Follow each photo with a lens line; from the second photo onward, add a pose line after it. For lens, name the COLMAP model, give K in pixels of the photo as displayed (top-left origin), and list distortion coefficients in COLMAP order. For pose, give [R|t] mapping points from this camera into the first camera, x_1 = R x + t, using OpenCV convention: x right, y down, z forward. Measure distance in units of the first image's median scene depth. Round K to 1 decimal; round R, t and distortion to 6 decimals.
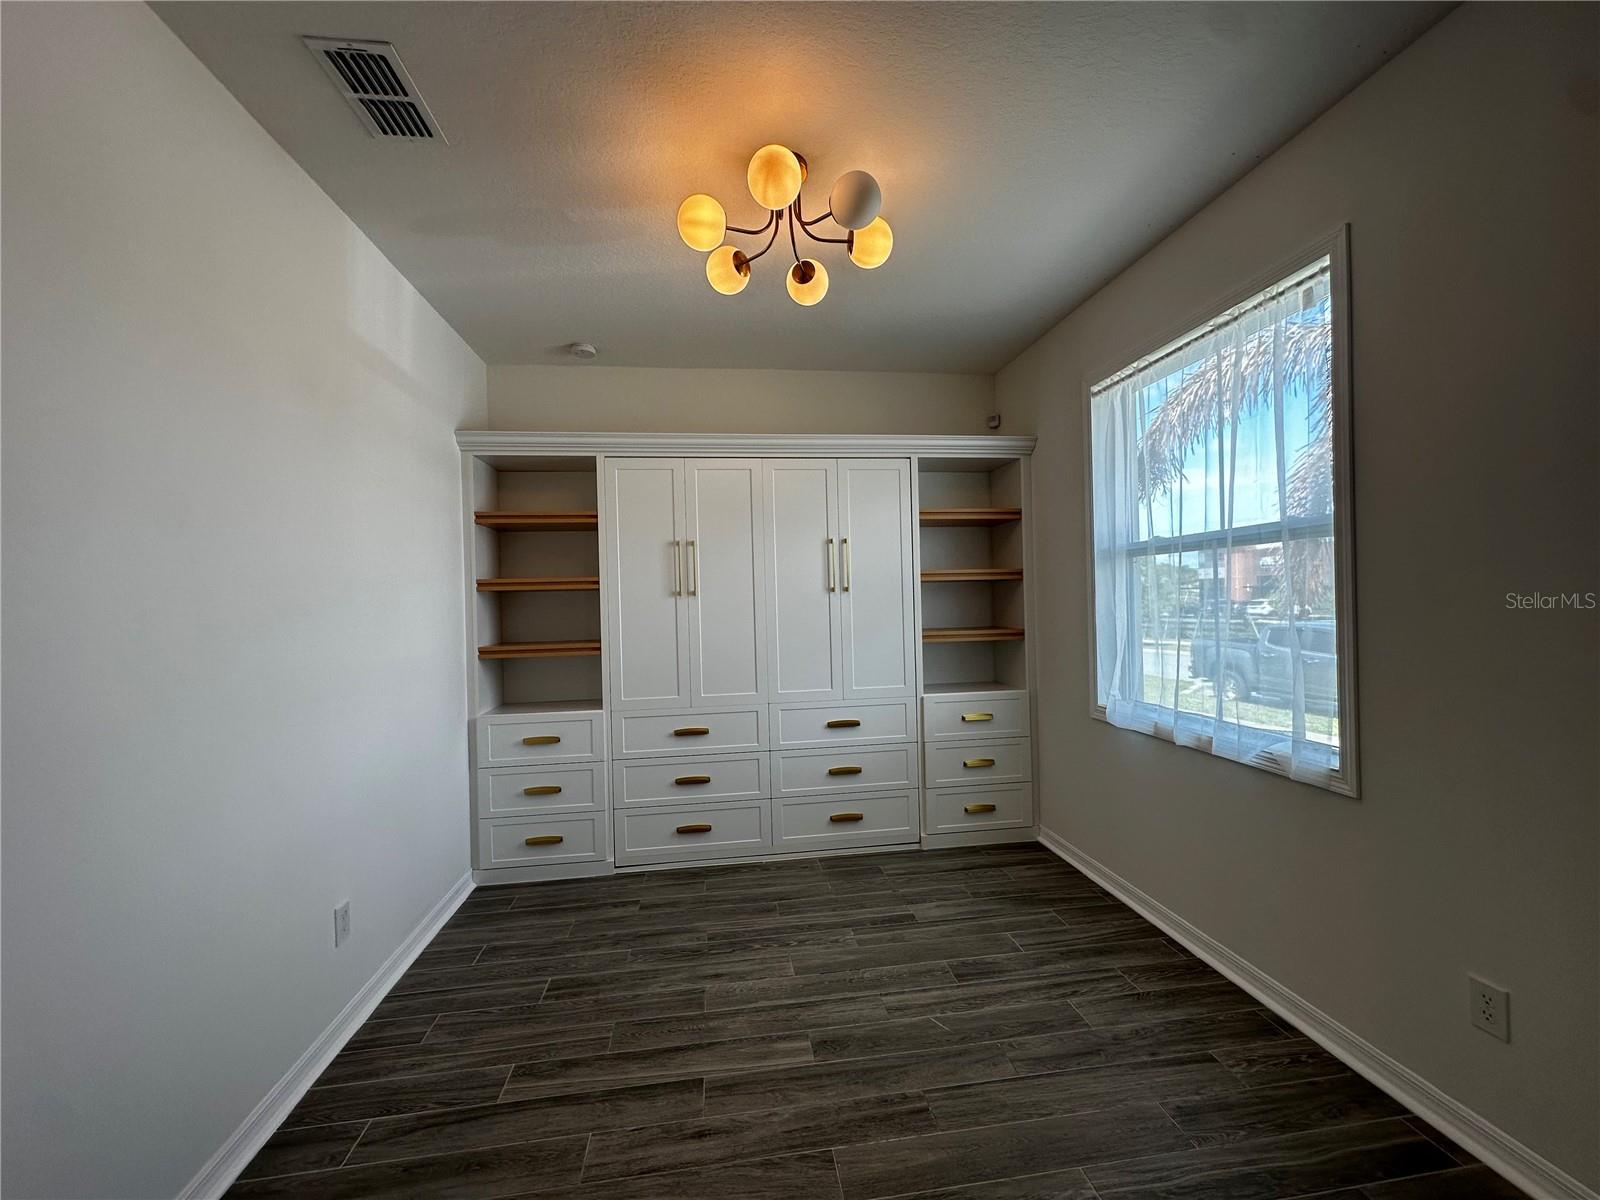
lens RADIAL K [[643.5, 0, 800.4], [0, 643.5, 596.5], [0, 0, 1]] dist [0.000471, 0.000596]
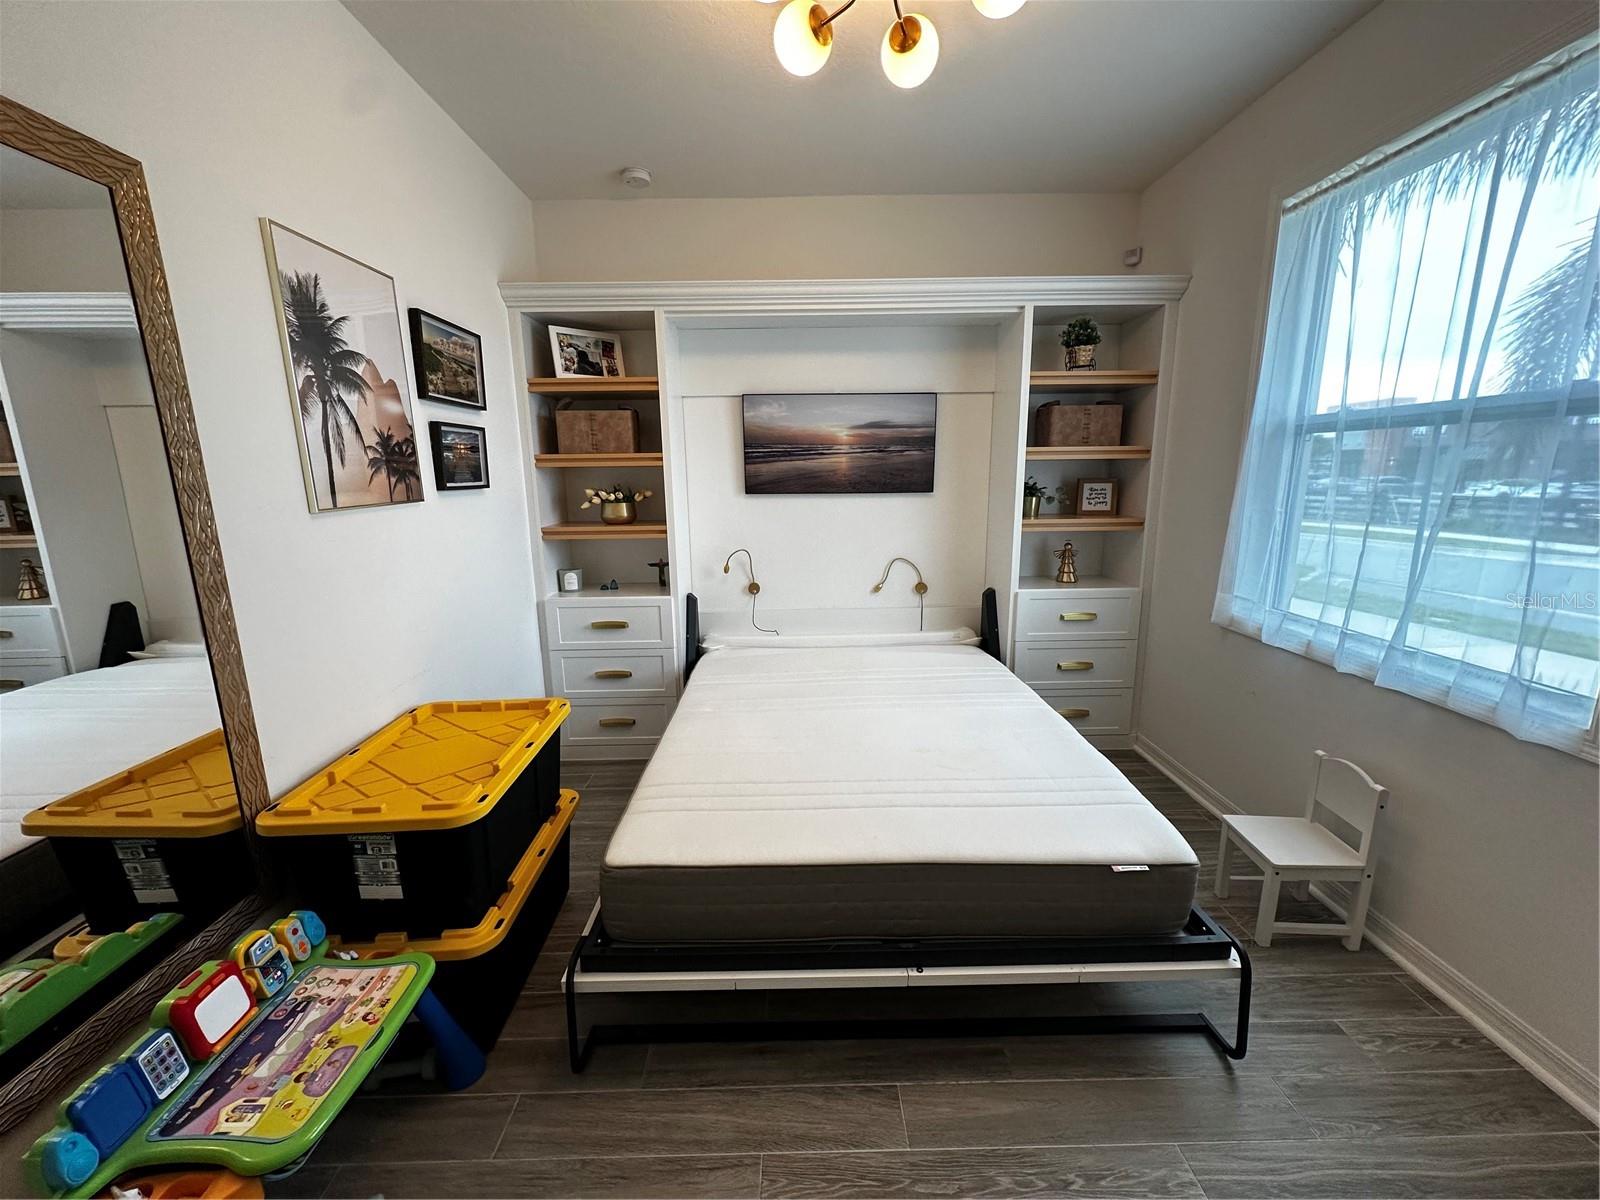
lens RADIAL K [[643.5, 0, 800.7], [0, 643.5, 599.1], [0, 0, 1]] dist [0.000471, 0.000596]
pose [[0.992348, 0.035124, -0.118373, -0.003450], [-0.010278, 0.978857, 0.204287, -0.022885], [0.123046, -0.201507, 0.971728, 0.140861]]
